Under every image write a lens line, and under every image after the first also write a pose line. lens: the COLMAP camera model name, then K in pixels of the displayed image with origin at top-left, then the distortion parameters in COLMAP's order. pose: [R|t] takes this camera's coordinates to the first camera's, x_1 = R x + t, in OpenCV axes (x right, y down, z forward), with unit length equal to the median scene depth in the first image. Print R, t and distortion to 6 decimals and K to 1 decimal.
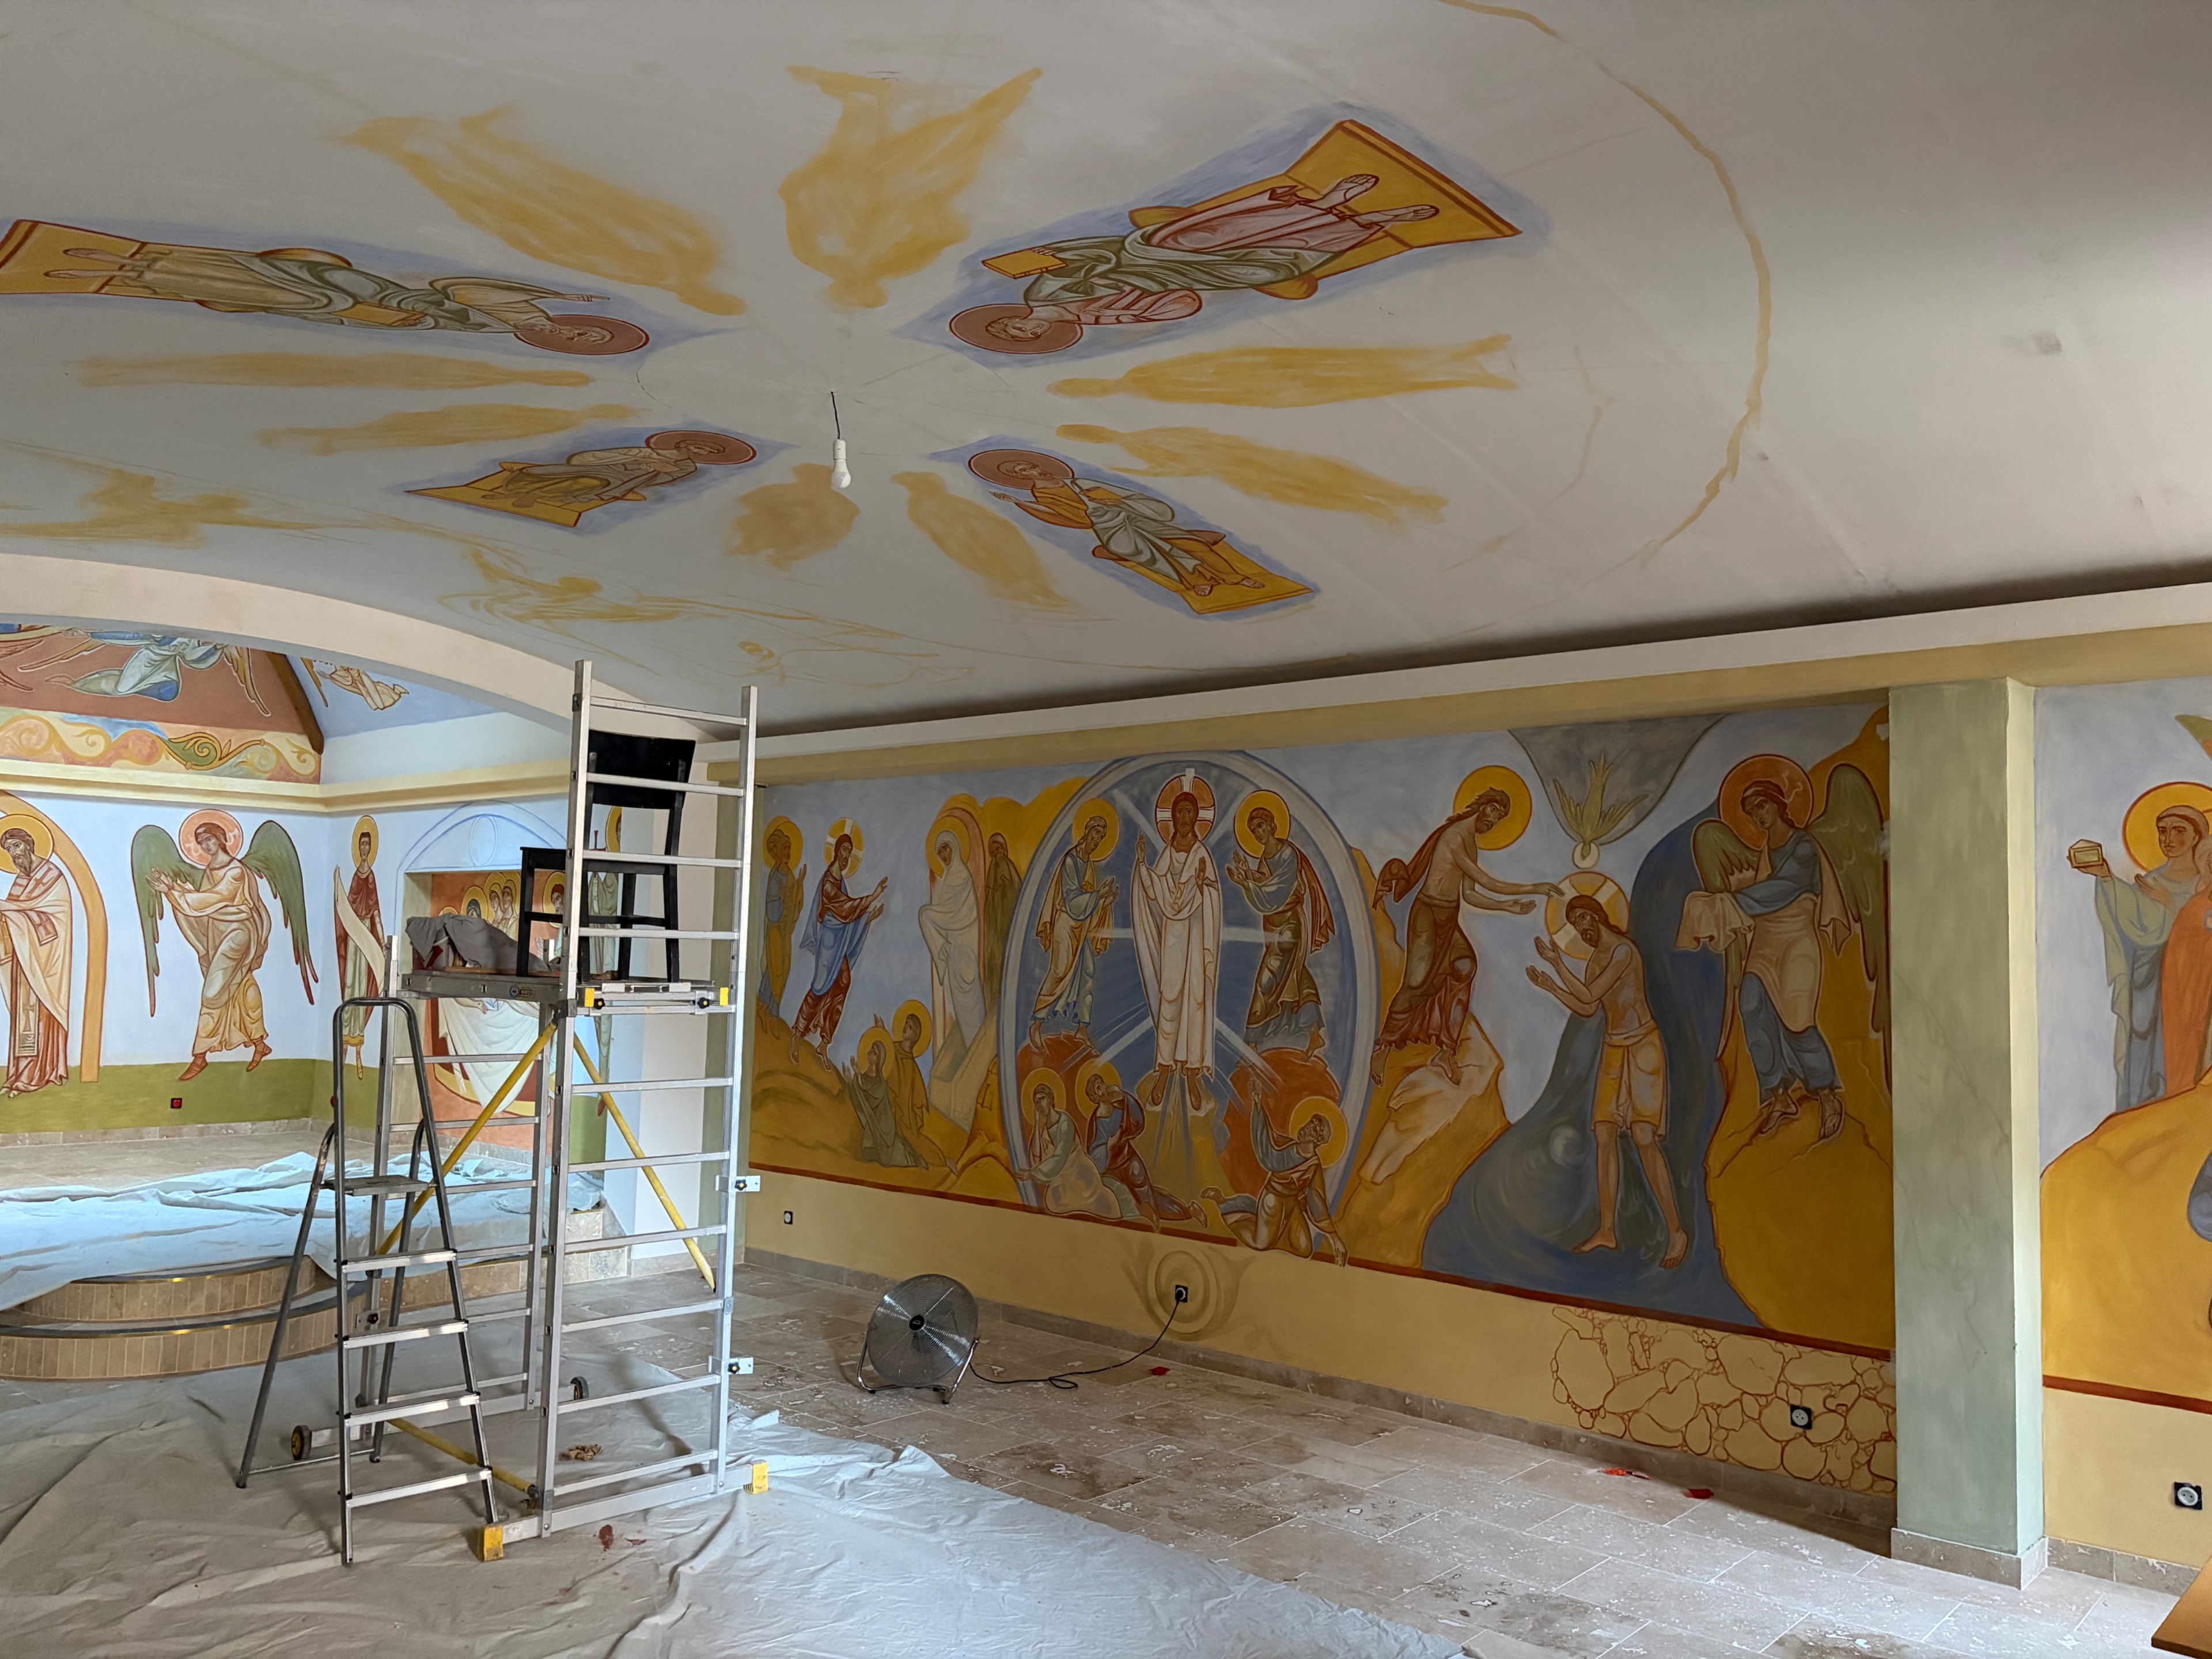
lens RADIAL K [[1659.2, 0, 1110.0], [0, 1659.2, 832.9], [0, 0, 1]] dist [0.057837, -0.061365]
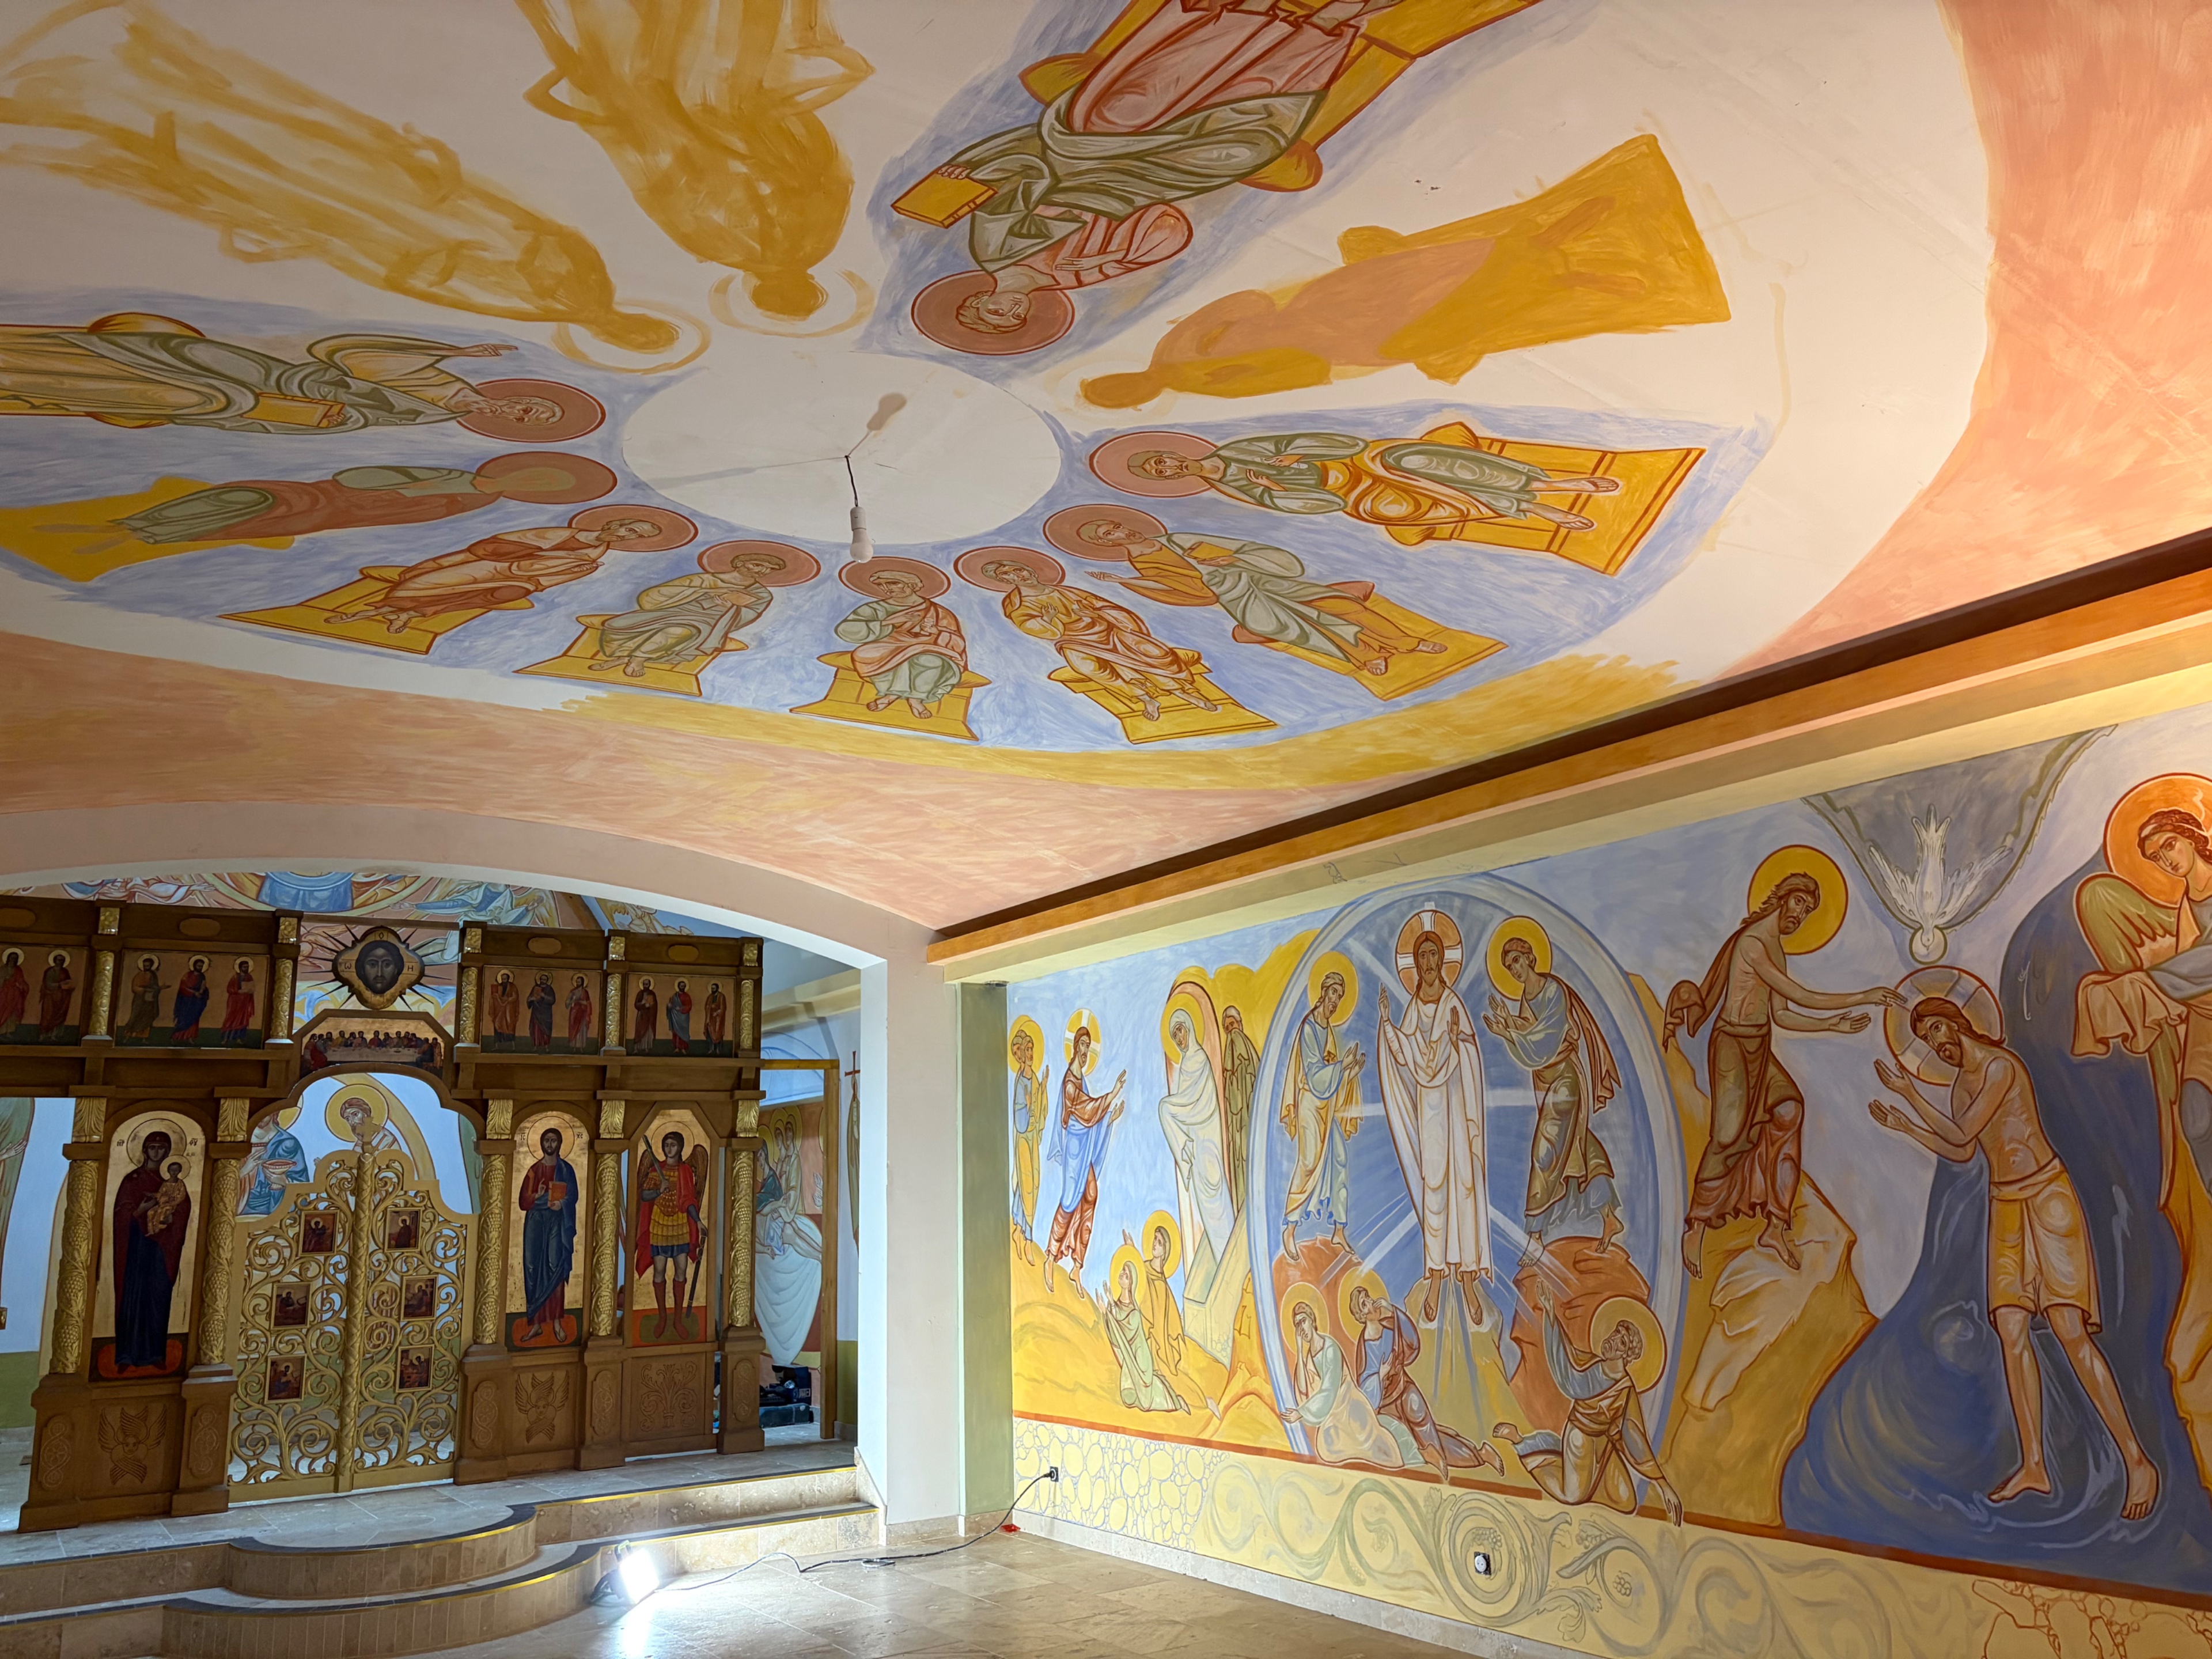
lens RADIAL K [[1659.2, 0, 1105.7], [0, 1659.2, 832.0], [0, 0, 1]] dist [0.057837, -0.061365]
pose [[0.965903, -0.107050, -0.235737, 0.097638], [0.071189, 0.985234, -0.155714, 0.047791], [0.248925, 0.133623, 0.959261, 0.157189]]
